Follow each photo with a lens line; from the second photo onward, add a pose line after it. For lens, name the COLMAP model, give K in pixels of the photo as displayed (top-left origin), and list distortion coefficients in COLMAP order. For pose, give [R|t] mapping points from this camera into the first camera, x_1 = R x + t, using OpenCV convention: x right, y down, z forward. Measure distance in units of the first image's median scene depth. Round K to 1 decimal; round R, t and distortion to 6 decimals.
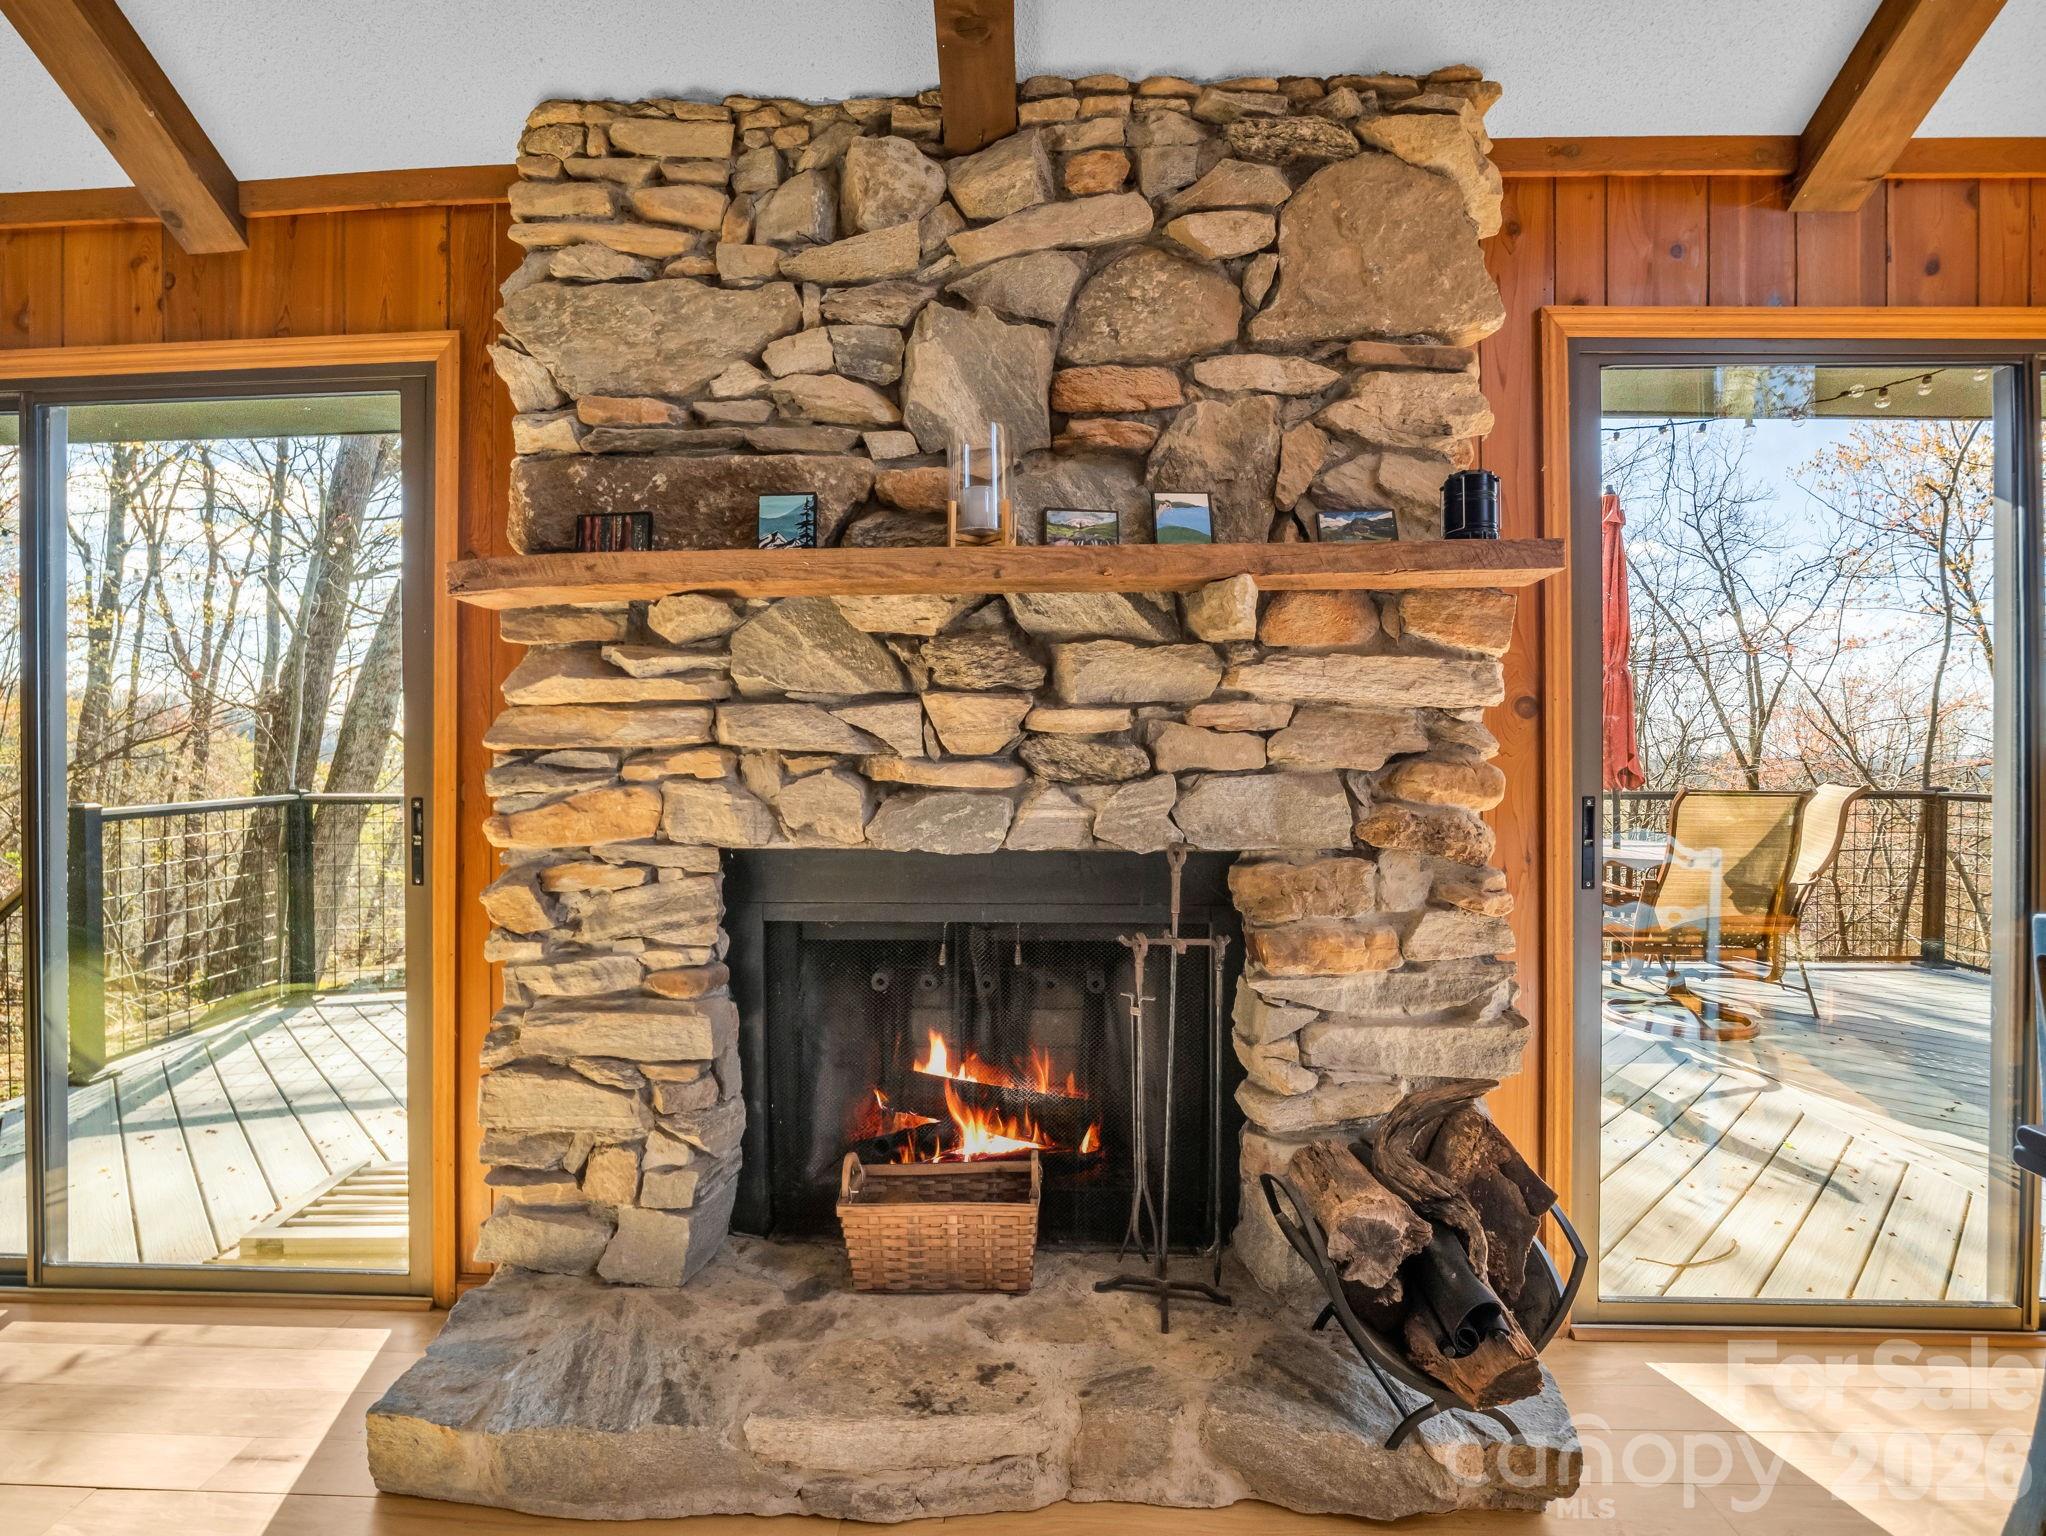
lens RADIAL K [[1024.0, 0, 1023.0], [0, 1024.0, 768.0], [0, 0, 1]] dist [-0.003803, -0.002629]
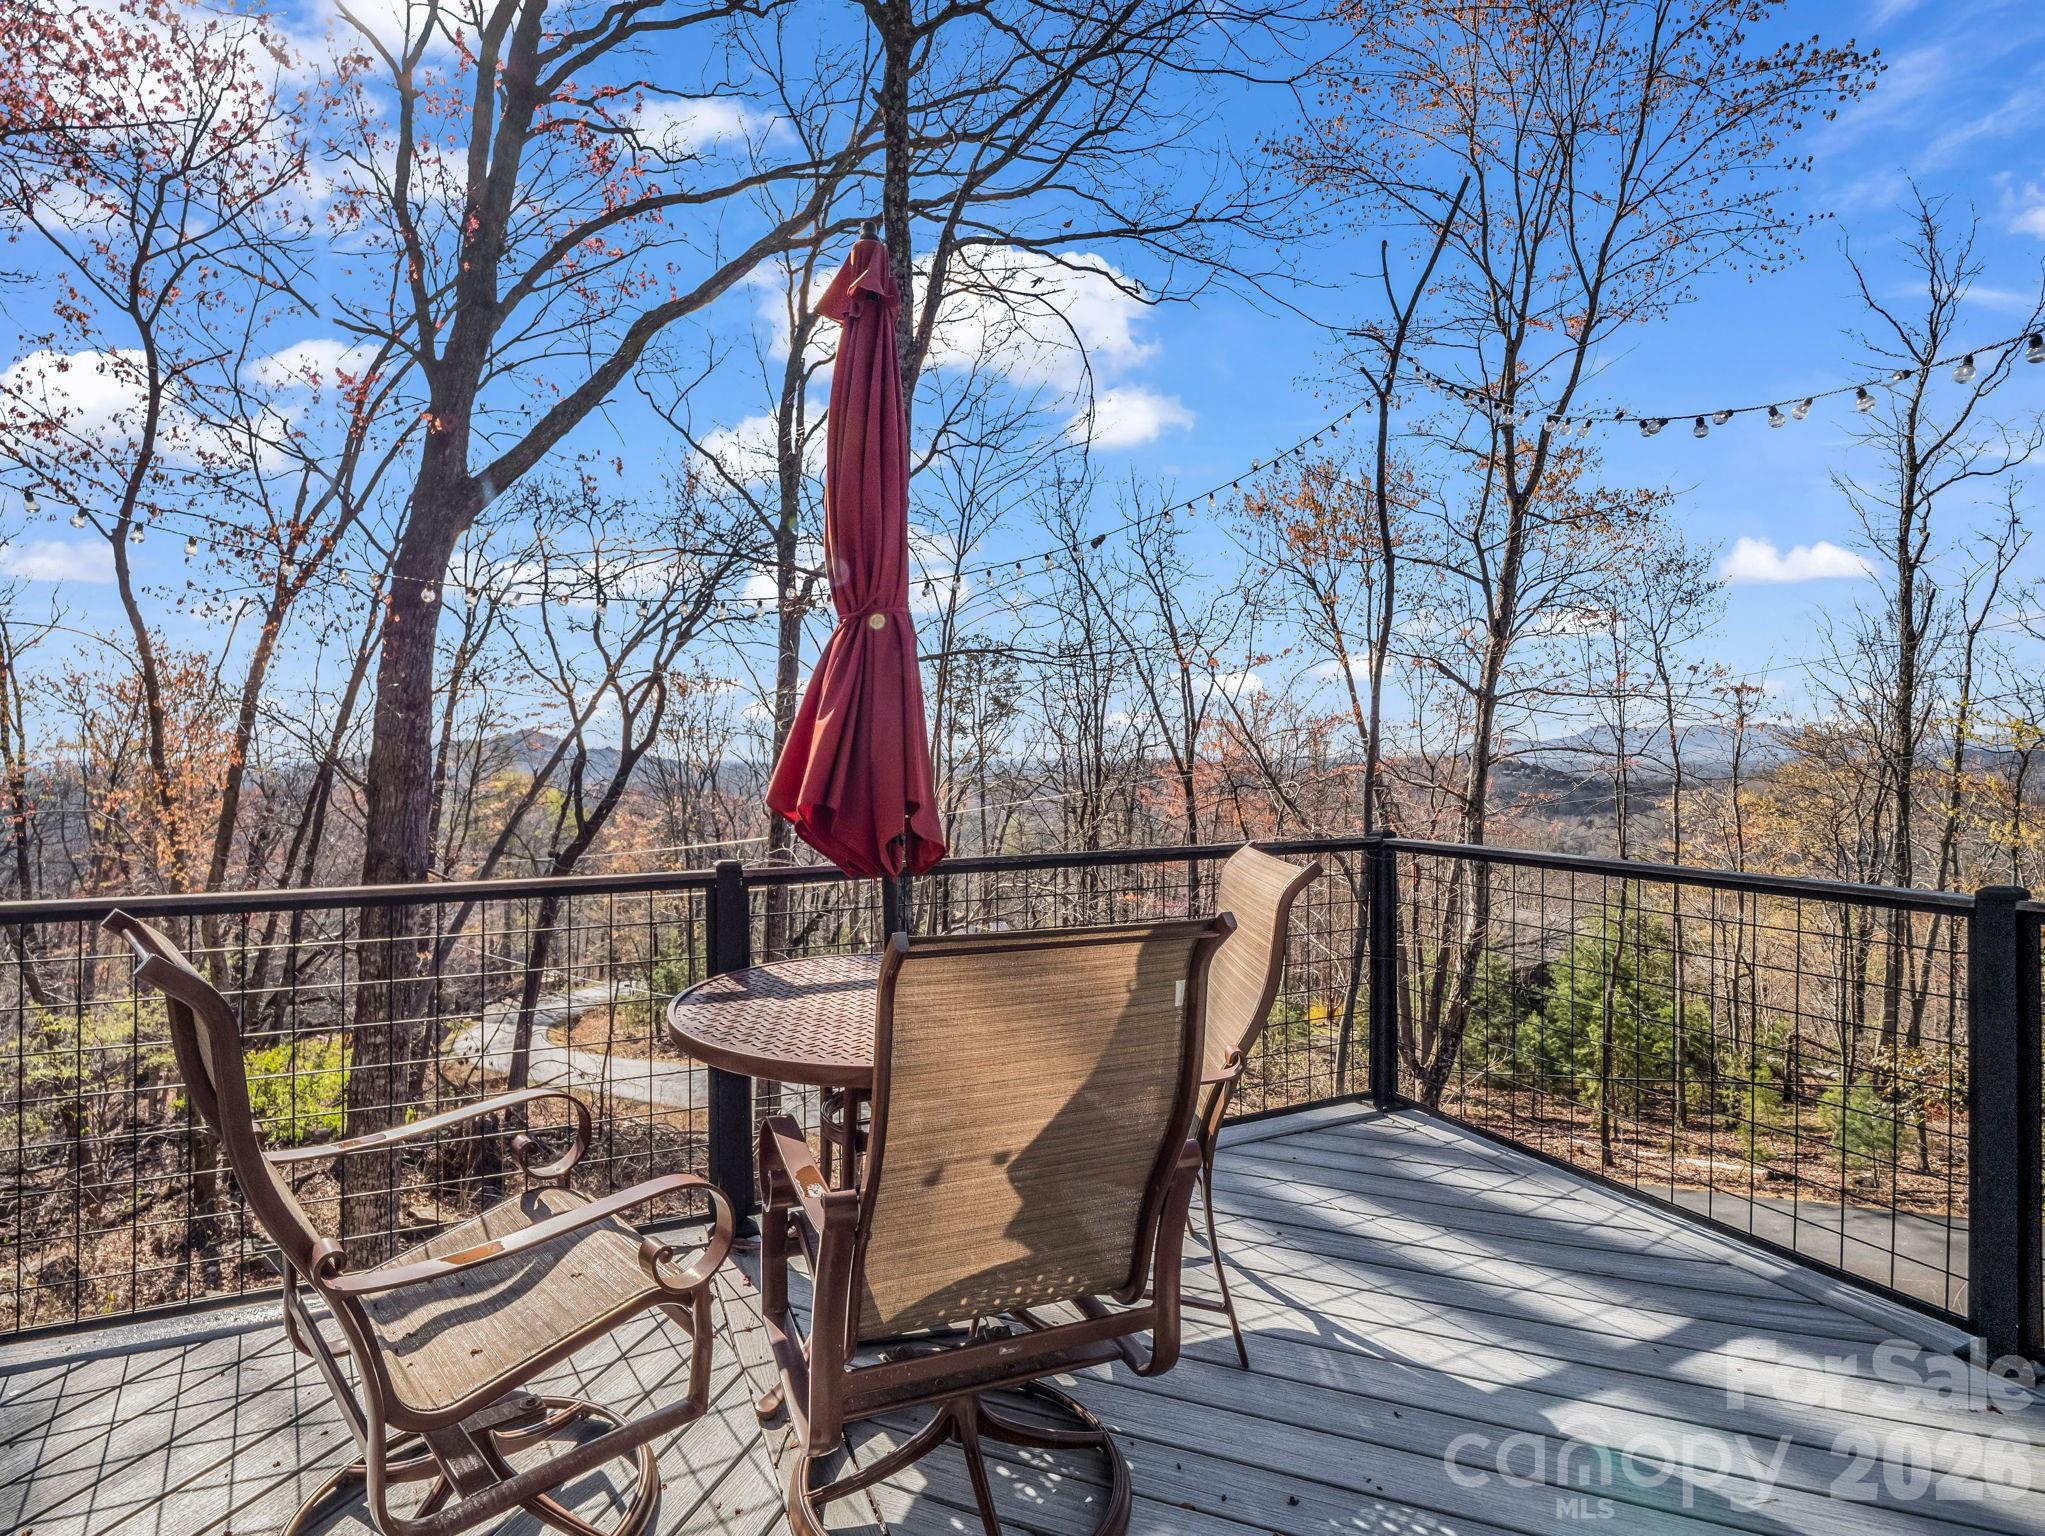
lens RADIAL K [[1023.5, 0, 1022.5], [0, 1023.5, 768.0], [0, 0, 1]] dist [-0.003803, -0.002629]
pose [[0.897511, -0.016123, 0.440697, 0.067730], [0.020528, 0.999776, -0.005231, -0.004027], [-0.440514, 0.013742, 0.897640, 0.086743]]
